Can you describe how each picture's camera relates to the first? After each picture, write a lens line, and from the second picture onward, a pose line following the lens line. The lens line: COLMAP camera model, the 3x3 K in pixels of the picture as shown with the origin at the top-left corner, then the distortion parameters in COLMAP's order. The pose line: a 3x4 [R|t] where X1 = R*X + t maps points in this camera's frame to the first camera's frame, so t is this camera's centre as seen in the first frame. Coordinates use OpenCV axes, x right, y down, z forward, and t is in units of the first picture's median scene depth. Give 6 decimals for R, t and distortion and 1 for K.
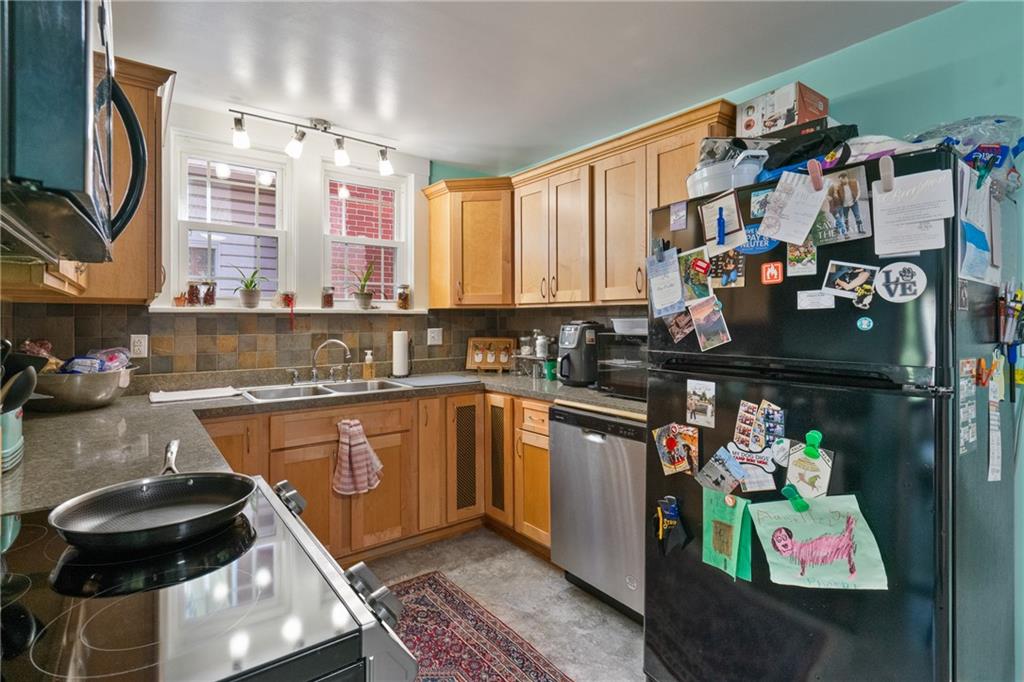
lens RADIAL K [[498.5, 0, 511.8], [0, 498.5, 321.2], [0, 0, 1]] dist [0.000167, 0.000175]
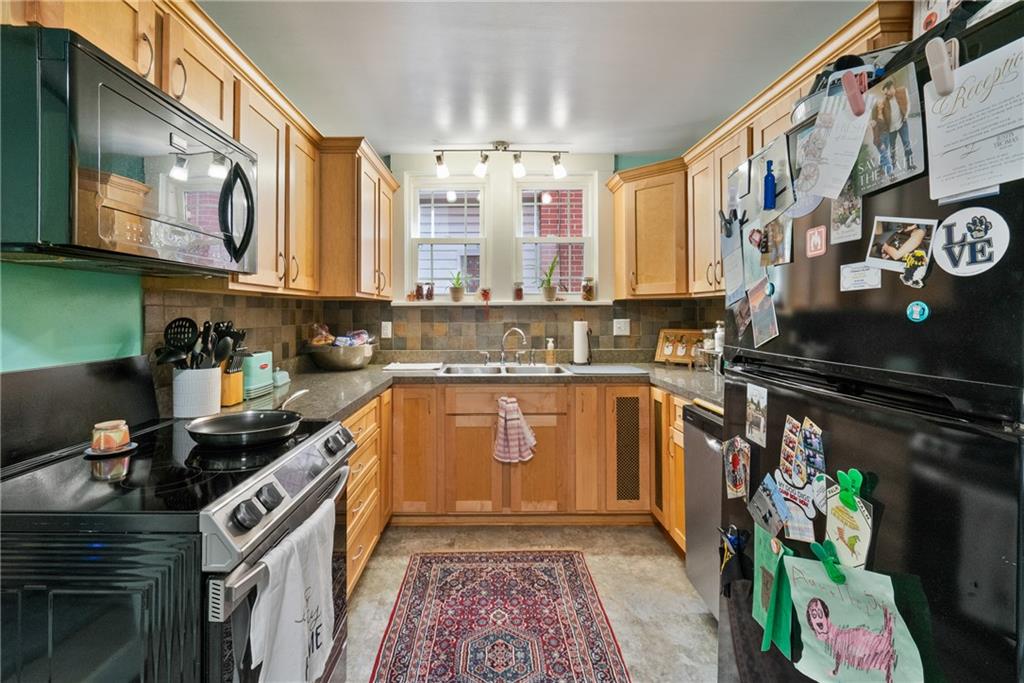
lens RADIAL K [[483.8, 0, 509.3], [0, 483.8, 312.9], [0, 0, 1]] dist [-0.002197, 0.000515]
pose [[0.798271, -0.001740, -0.602297, 0.358111], [0.001414, 0.999998, -0.001015, 0.003574], [0.602297, -0.000041, 0.798272, 0.108338]]
